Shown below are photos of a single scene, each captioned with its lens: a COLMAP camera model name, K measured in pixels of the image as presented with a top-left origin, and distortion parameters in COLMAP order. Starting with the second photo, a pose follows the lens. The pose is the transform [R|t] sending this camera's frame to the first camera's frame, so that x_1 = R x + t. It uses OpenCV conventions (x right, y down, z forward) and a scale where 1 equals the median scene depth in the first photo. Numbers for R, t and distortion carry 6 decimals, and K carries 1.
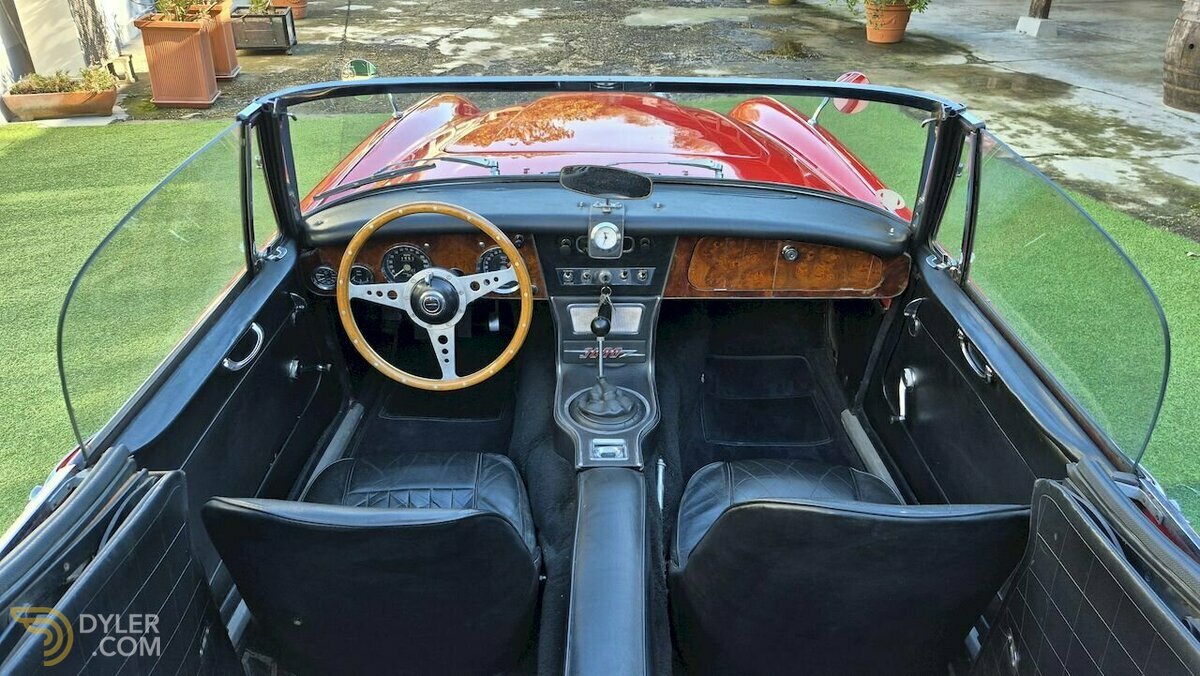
lens RADIAL K [[825.3, 0, 595.8], [0, 825.3, 337.3], [0, 0, 1]] dist [0.060691, -0.068122]
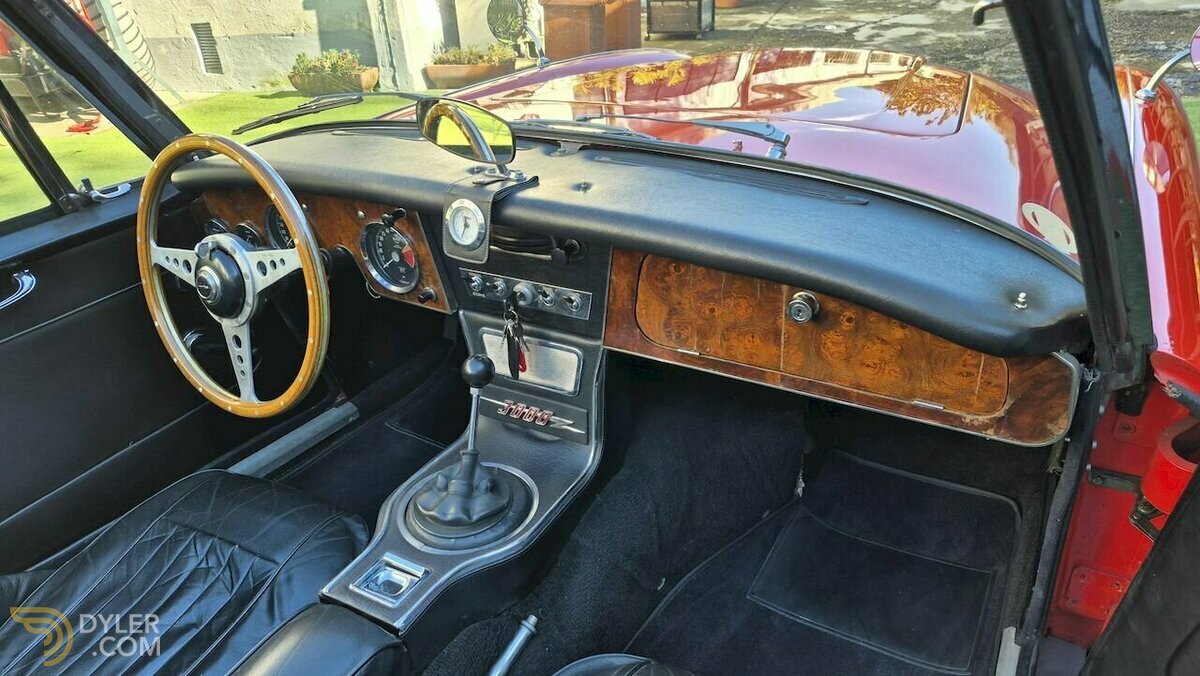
lens RADIAL K [[825.3, 0, 598.2], [0, 825.3, 345.7], [0, 0, 1]] dist [0.060691, -0.068122]
pose [[0.852044, 0.197998, -0.484580, 0.364638], [-0.195732, 0.979064, 0.055885, -0.080453], [0.485500, 0.047232, 0.872960, 0.487831]]
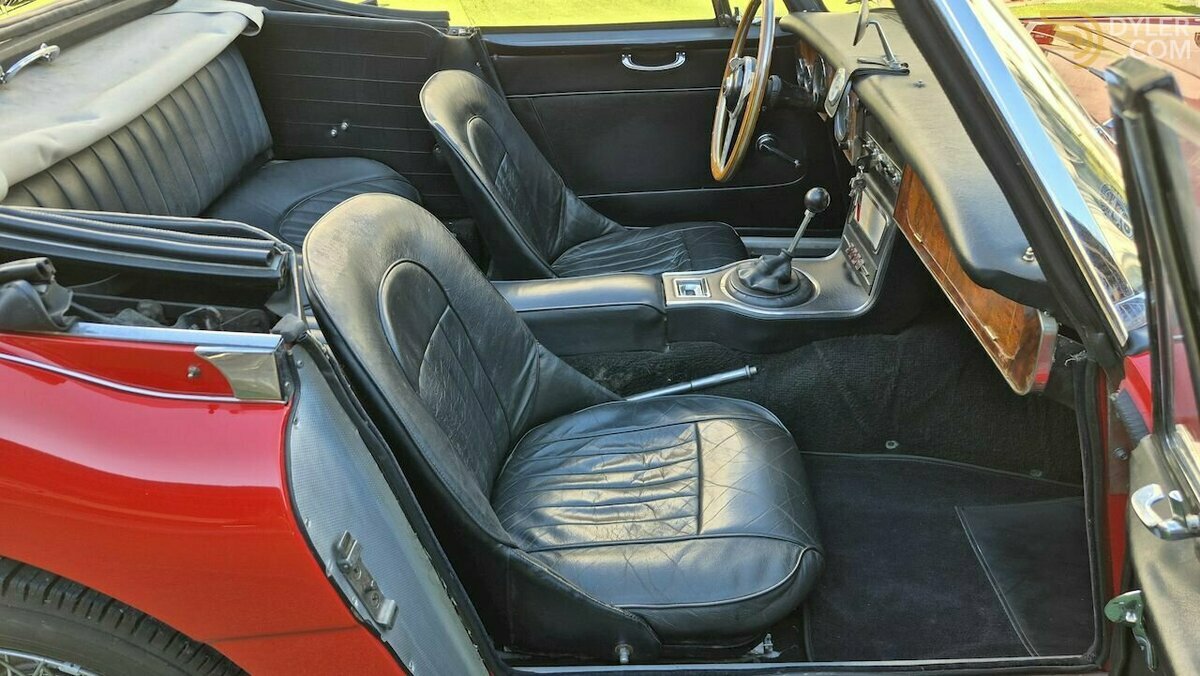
lens RADIAL K [[825.3, 0, 600.7], [0, 825.3, 337.1], [0, 0, 1]] dist [0.060691, -0.068122]
pose [[-0.013109, 0.527996, -0.849146, 0.774614], [-0.454480, 0.753284, 0.475406, -0.202373], [0.890661, 0.392152, 0.230089, 0.641004]]
